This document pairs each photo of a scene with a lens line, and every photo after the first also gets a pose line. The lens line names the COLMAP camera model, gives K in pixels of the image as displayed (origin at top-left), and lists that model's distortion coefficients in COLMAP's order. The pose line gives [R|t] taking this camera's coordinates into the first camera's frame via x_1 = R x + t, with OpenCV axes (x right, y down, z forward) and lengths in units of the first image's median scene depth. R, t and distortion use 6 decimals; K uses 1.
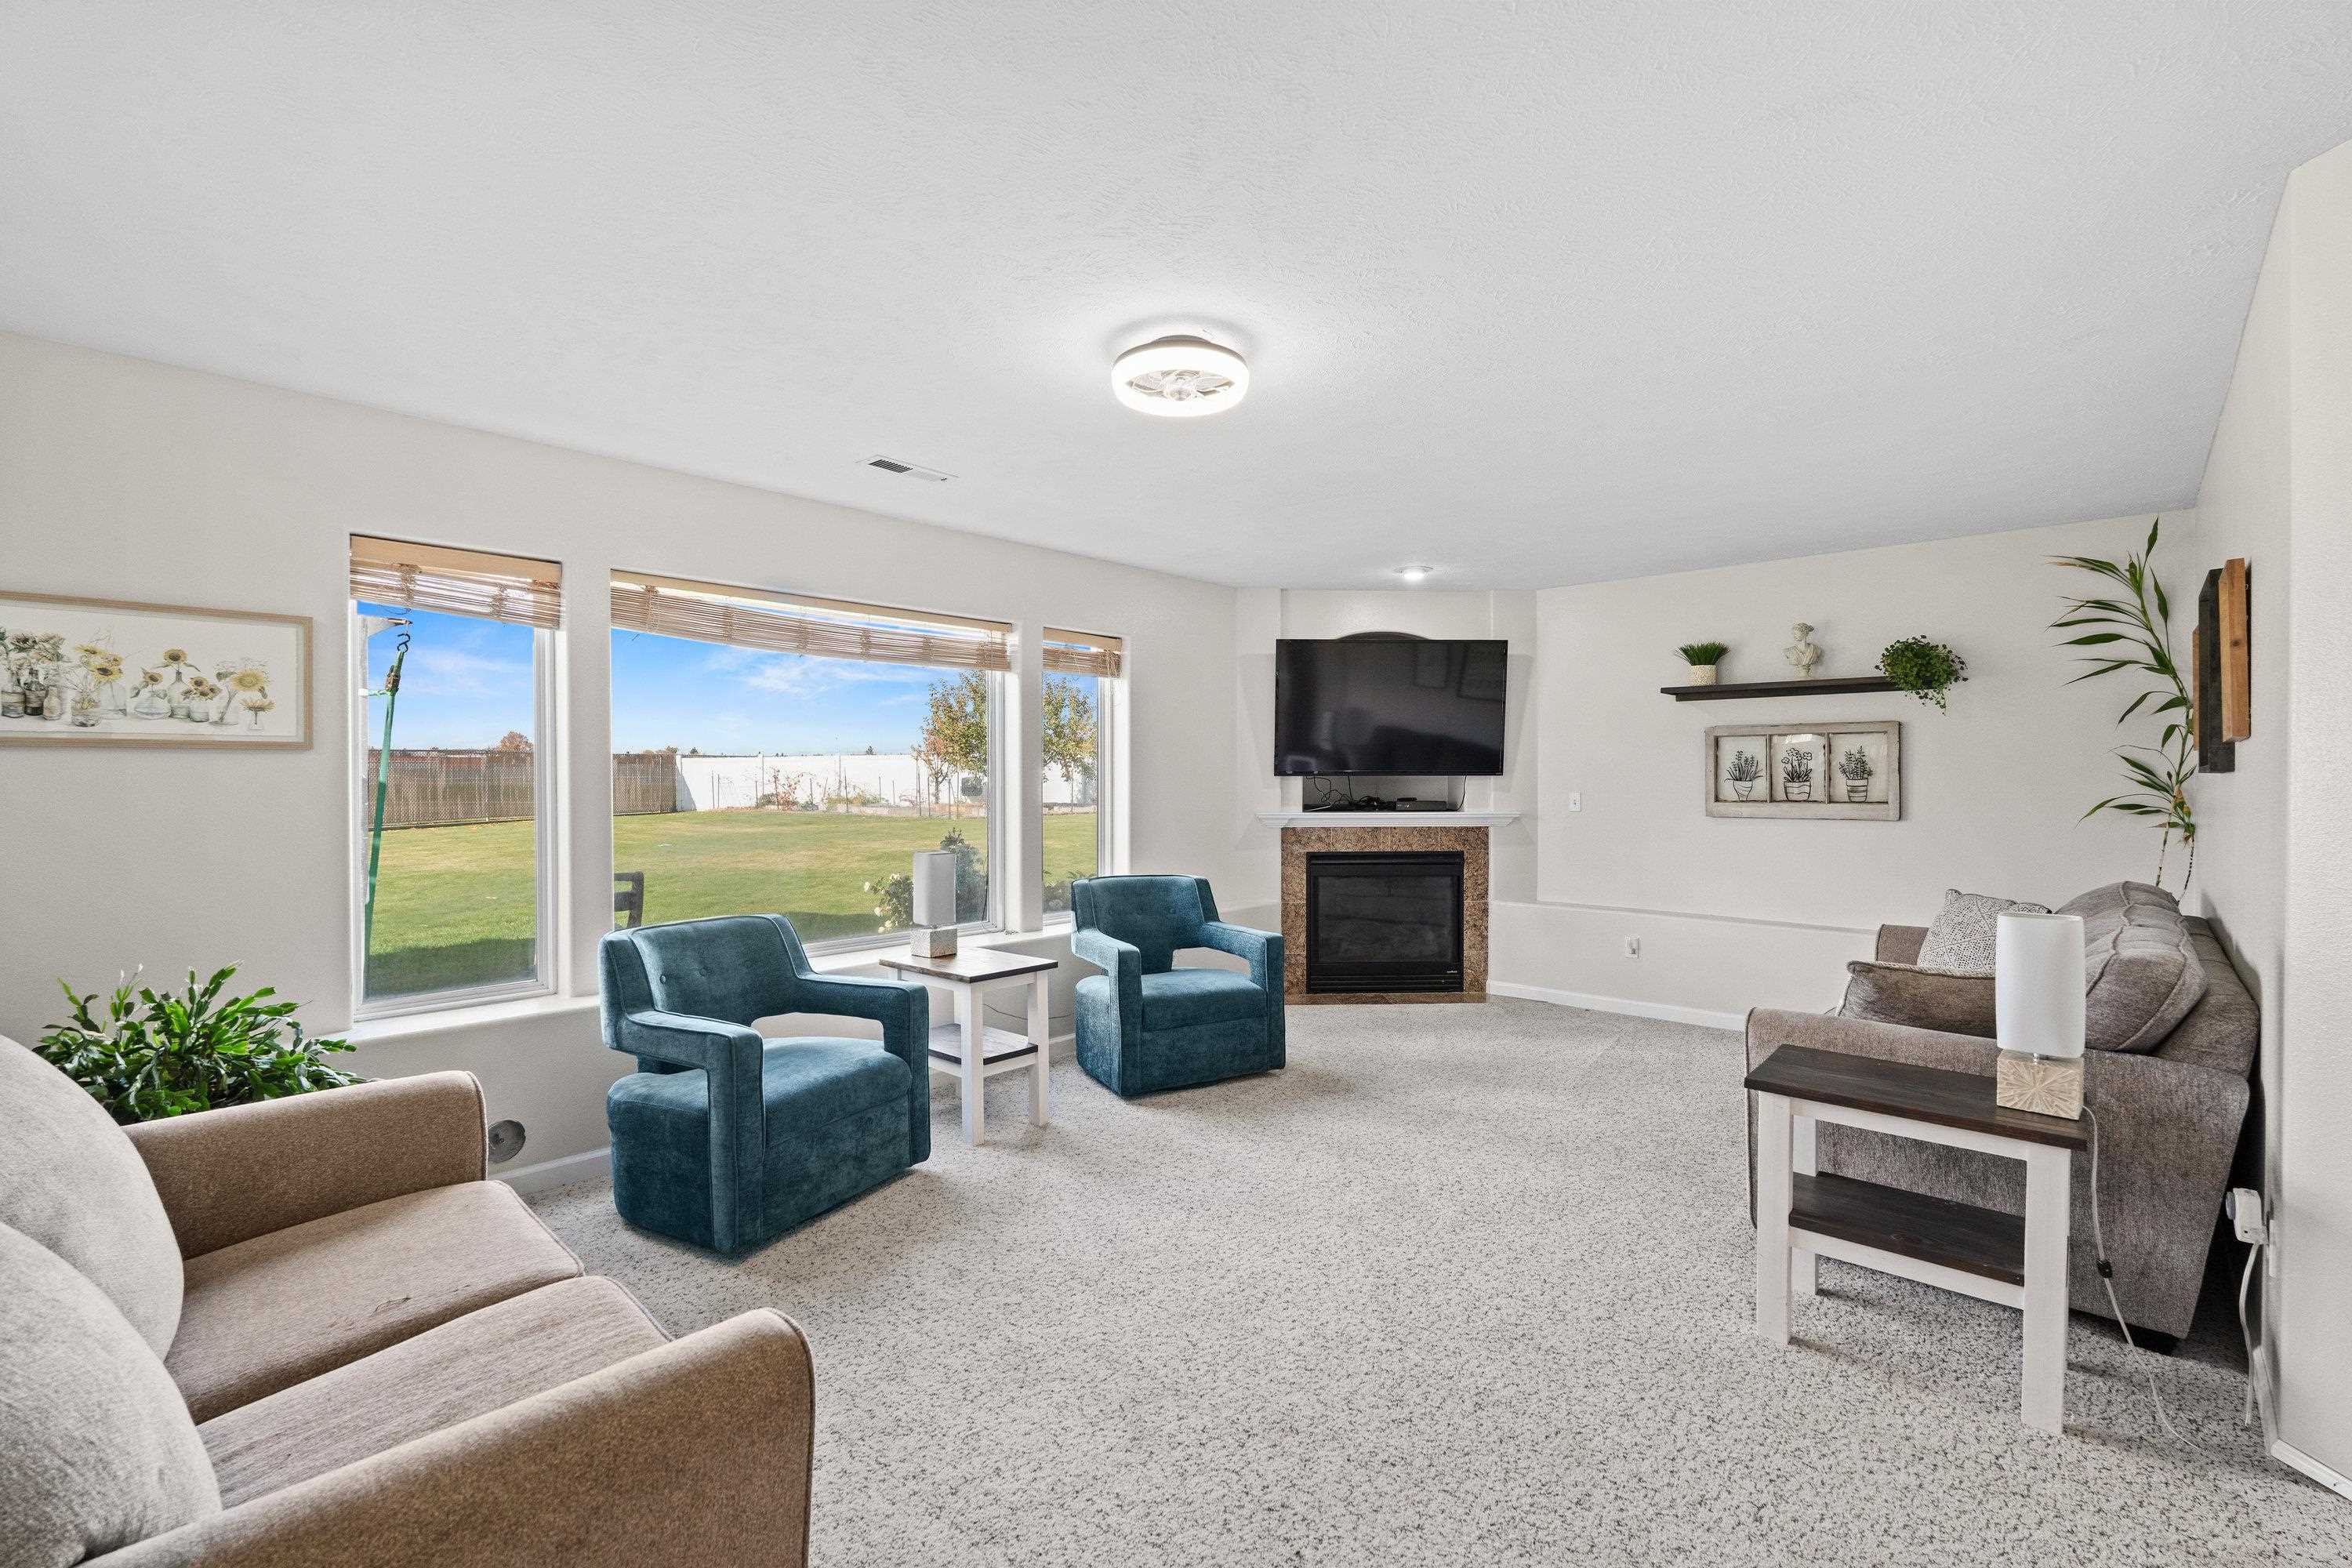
lens RADIAL K [[1024.5, 0, 1177.7], [0, 1024.5, 787.9], [0, 0, 1]] dist [-0.001520, 0.000032]
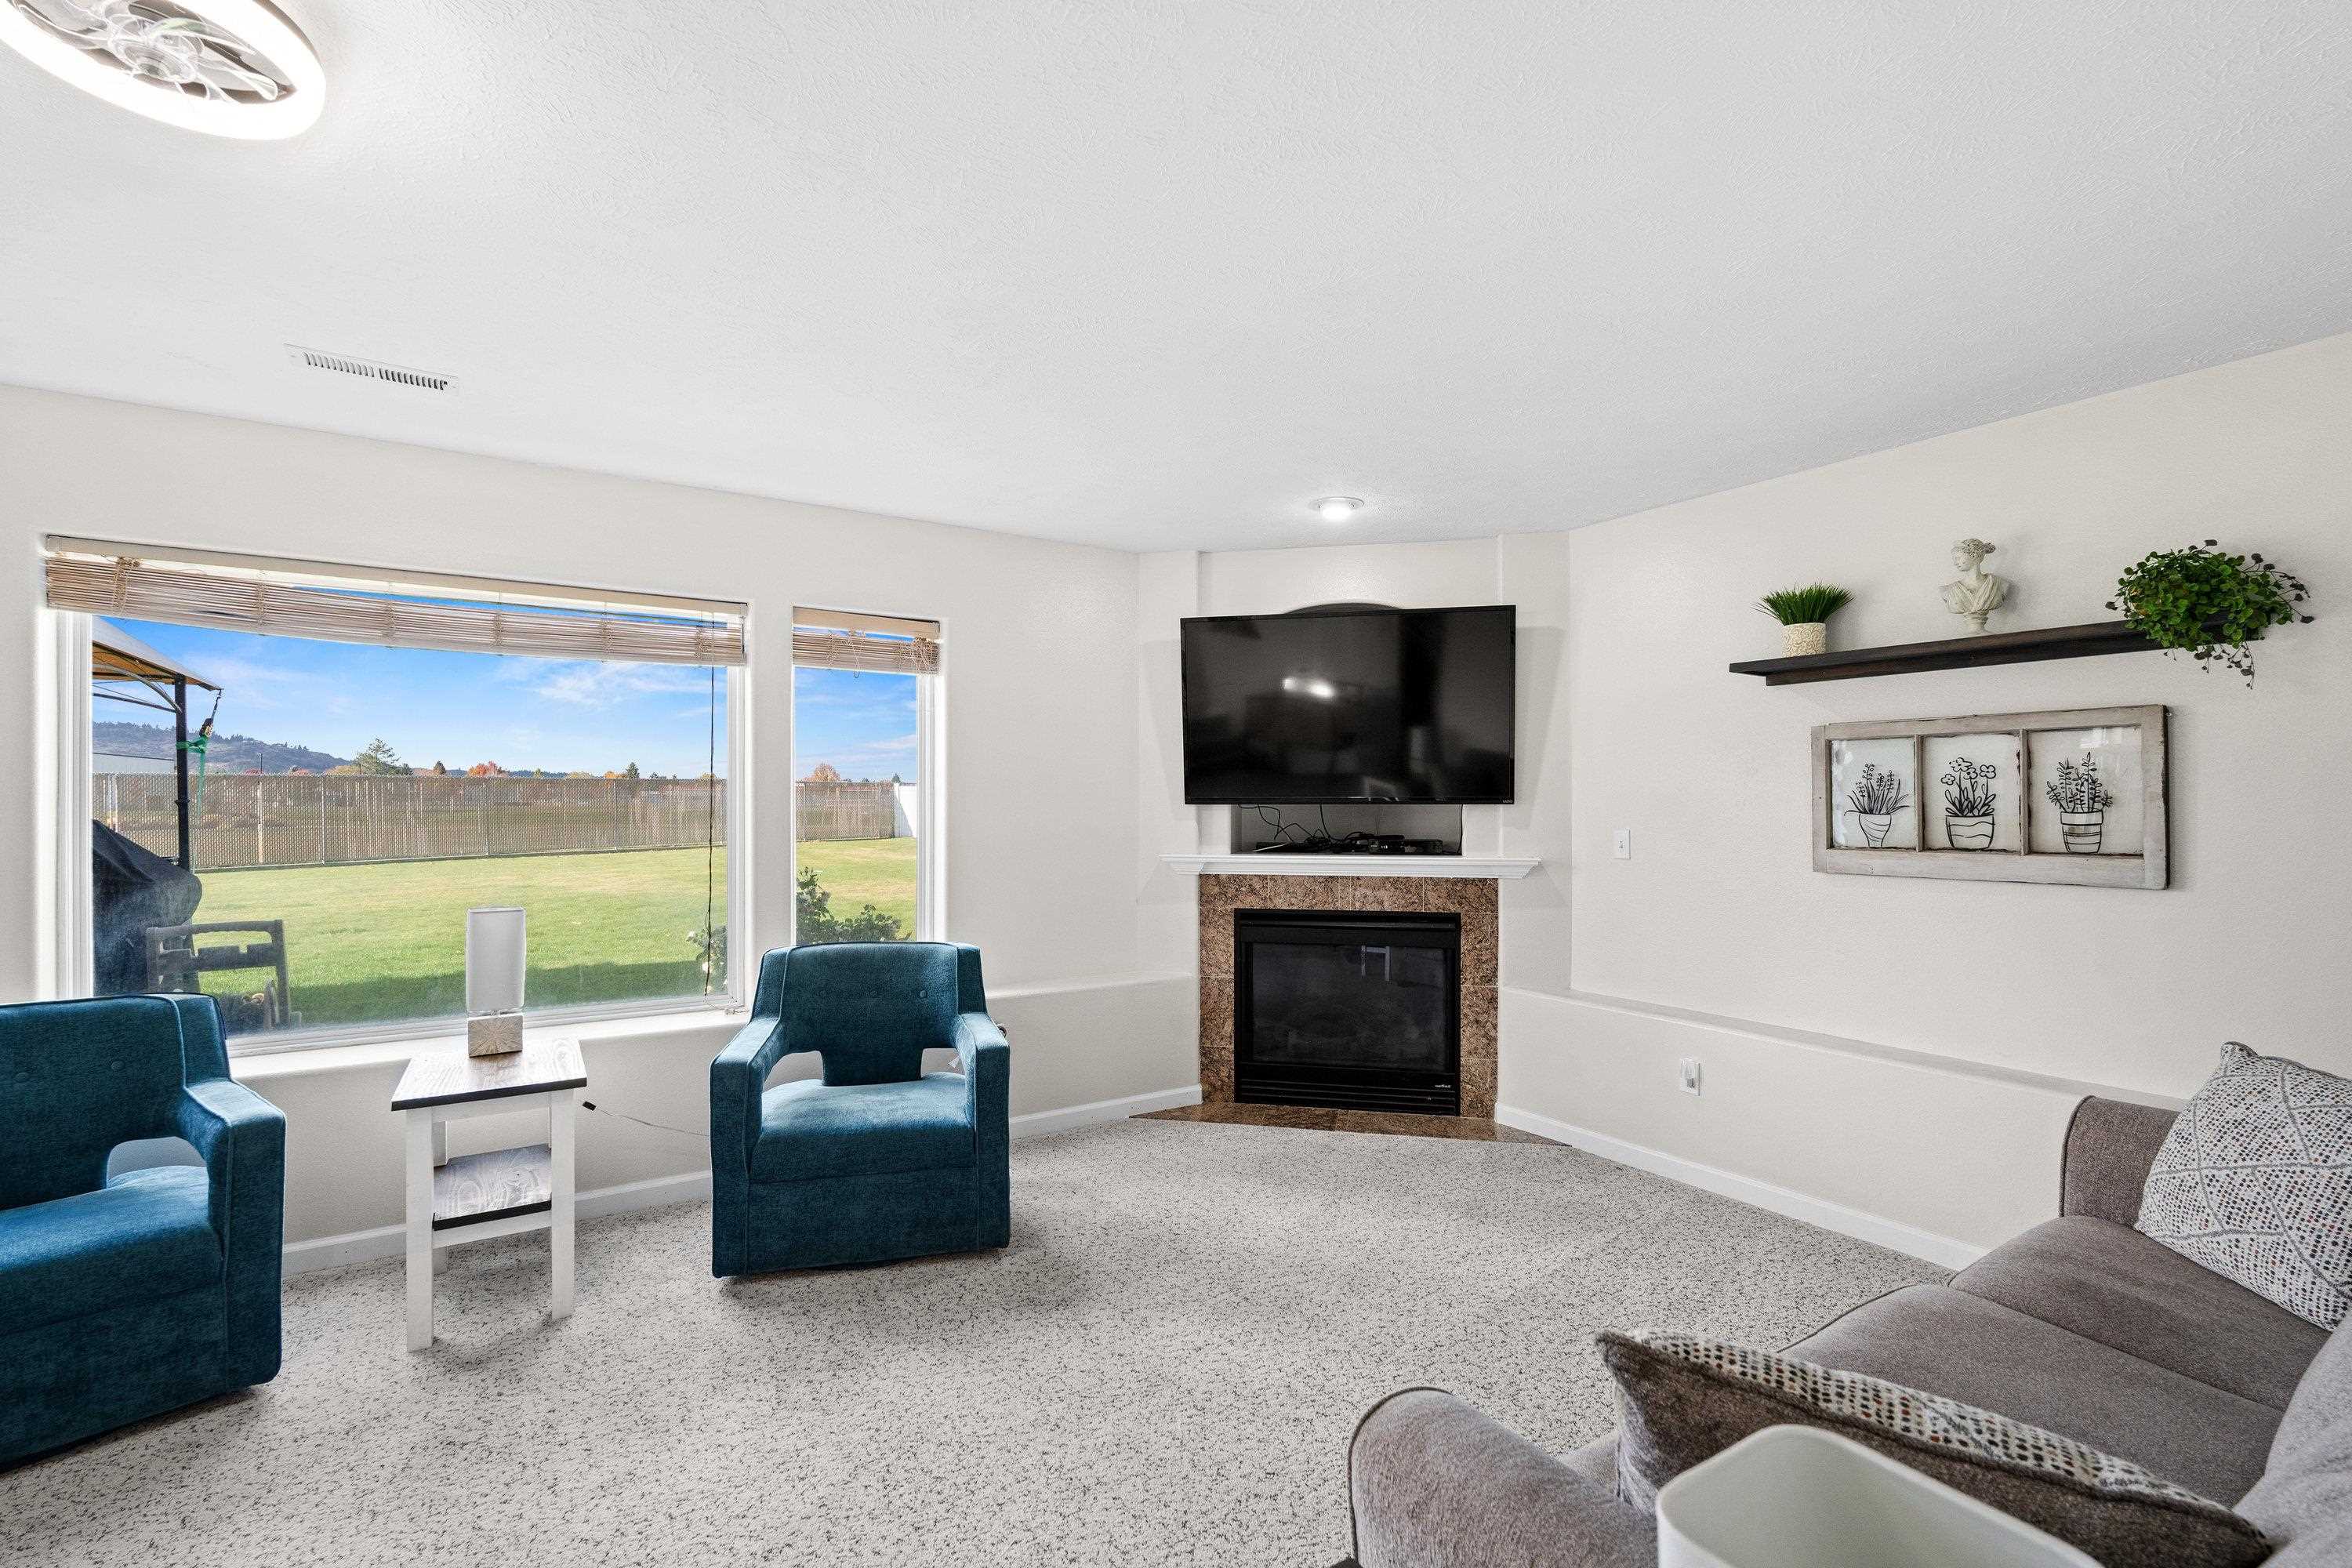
lens RADIAL K [[1034.4, 0, 1173.6], [0, 1034.4, 803.6], [0, 0, 1]] dist [-0.001563, -0.000078]
pose [[0.966861, 0.001642, -0.255298, 0.309216], [-0.004667, 0.999926, -0.011242, -0.004331], [0.255261, 0.012061, 0.966797, 0.311551]]
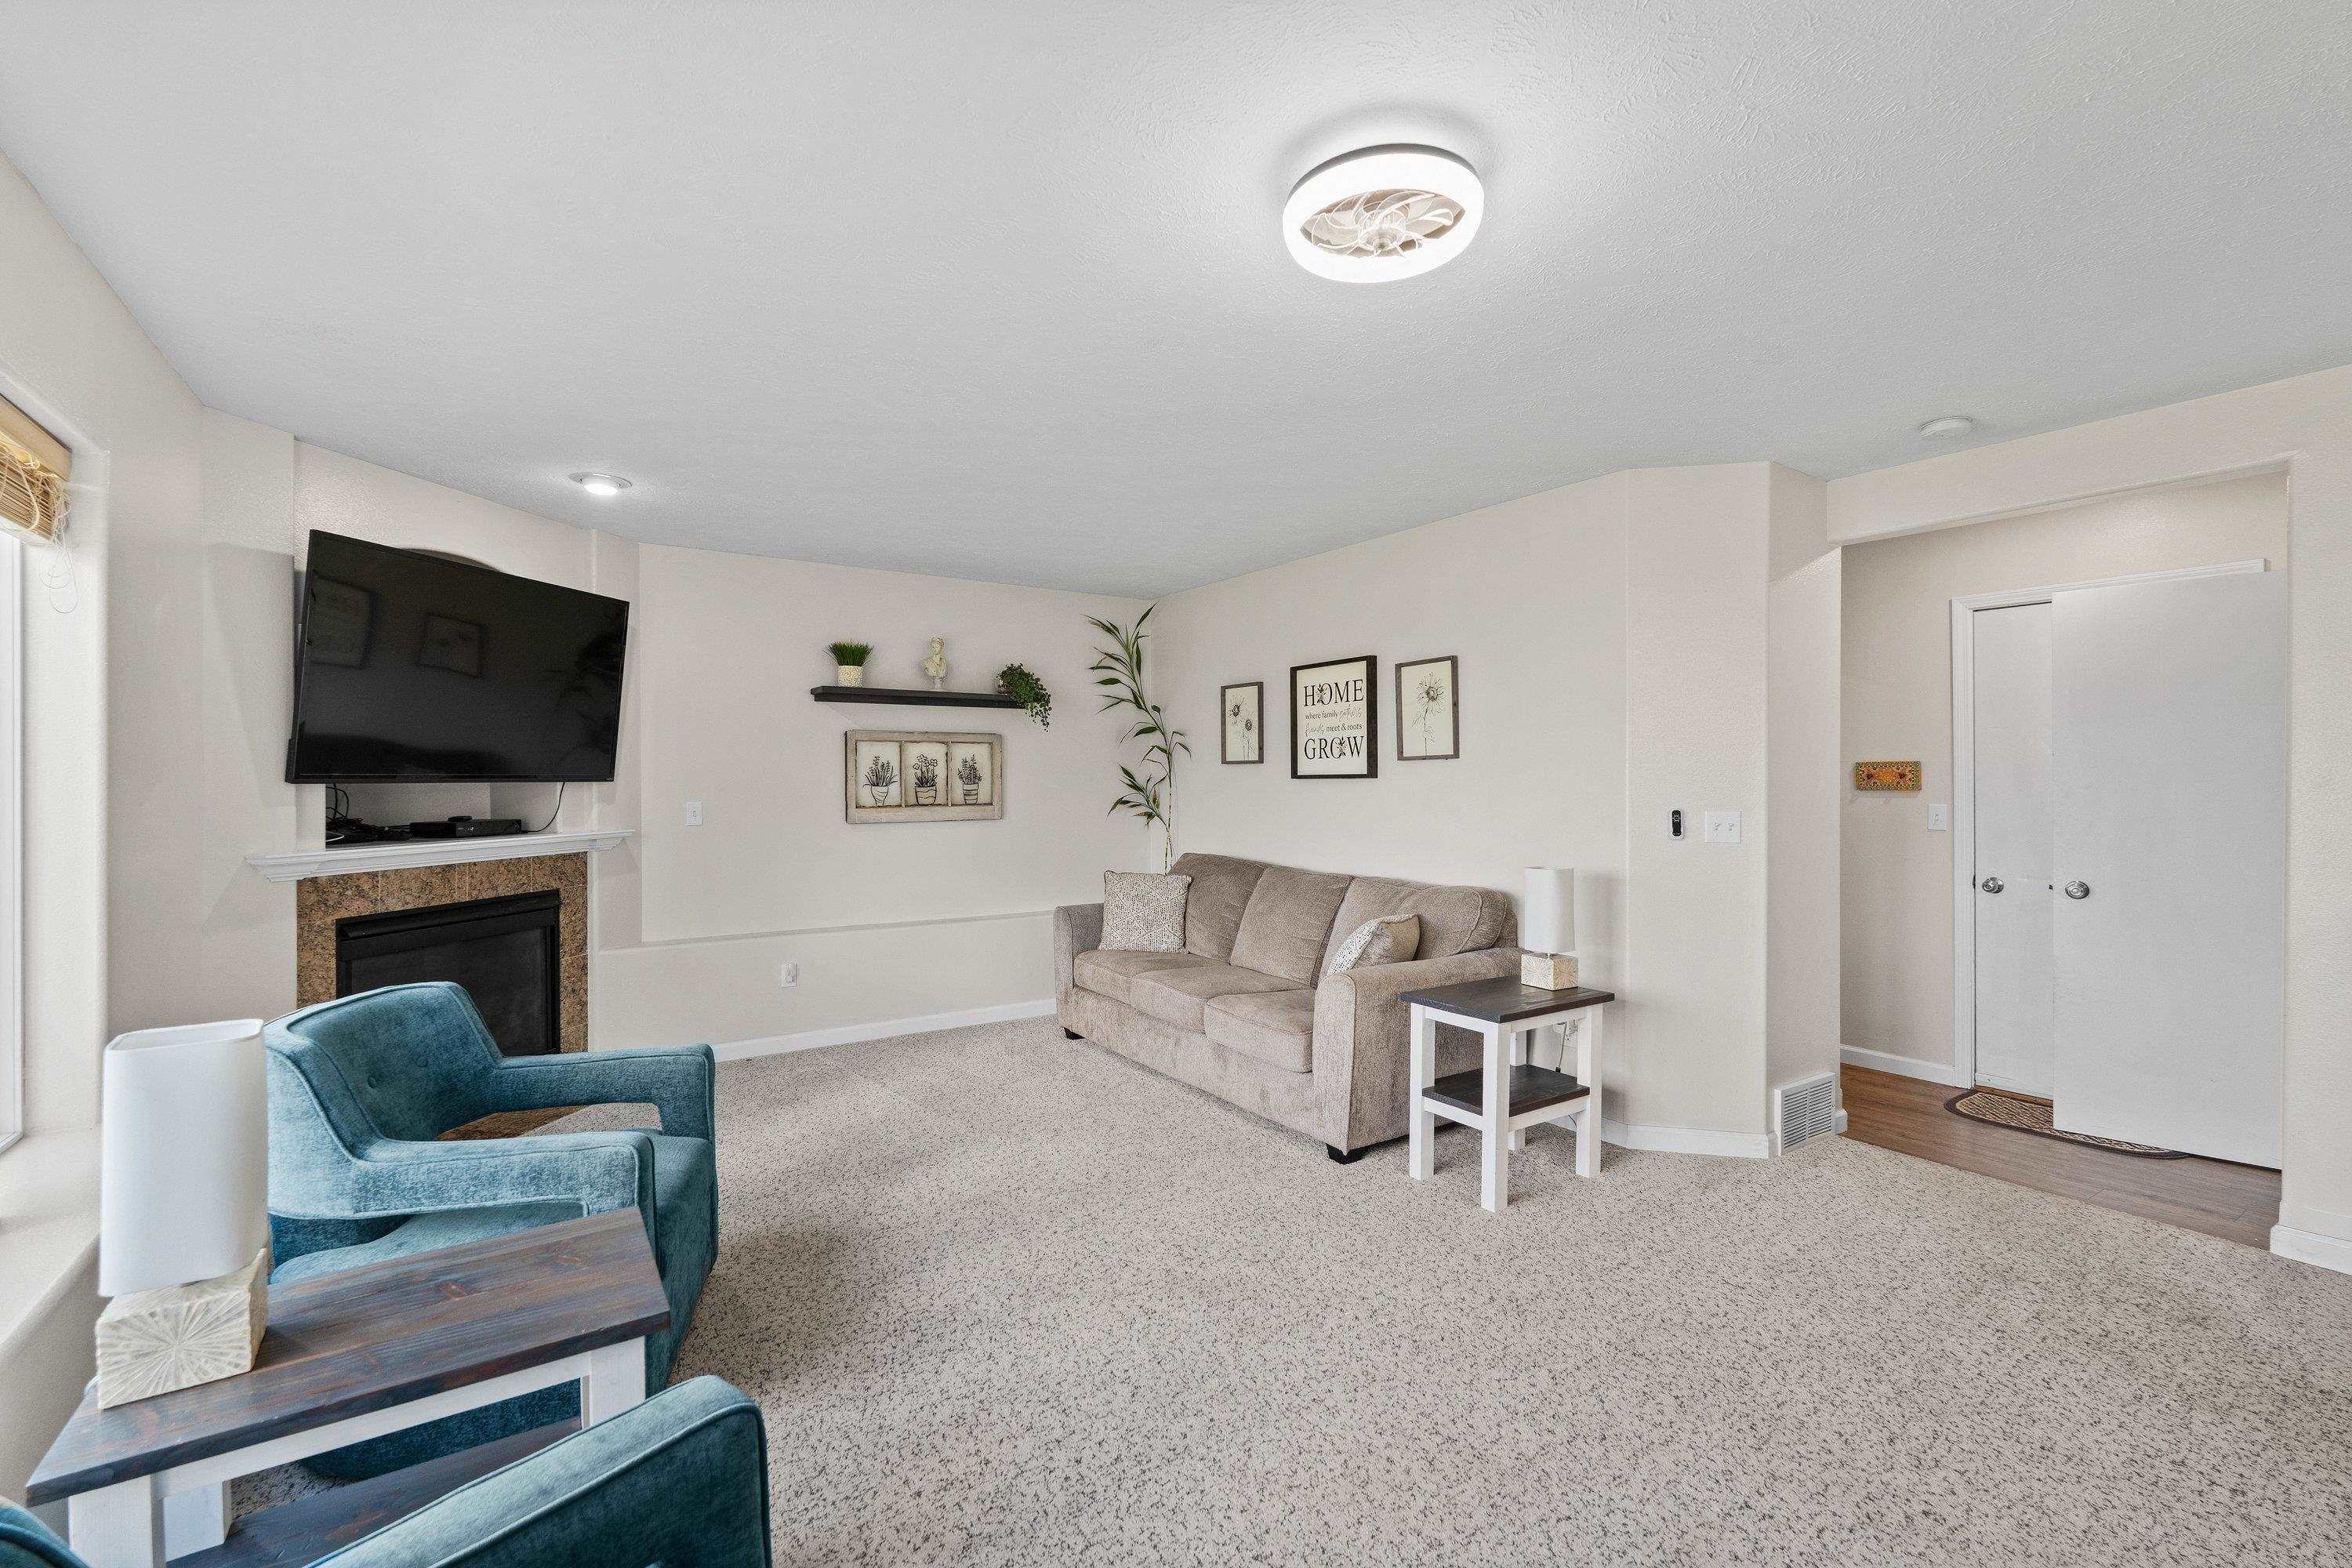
lens RADIAL K [[1024.5, 0, 1177.7], [0, 1024.5, 787.9], [0, 0, 1]] dist [-0.001520, 0.000032]
pose [[0.234863, -0.007911, 0.971996, -0.349522], [0.014176, 0.999888, 0.004713, -0.005736], [-0.971925, 0.012673, 0.234949, 0.481142]]
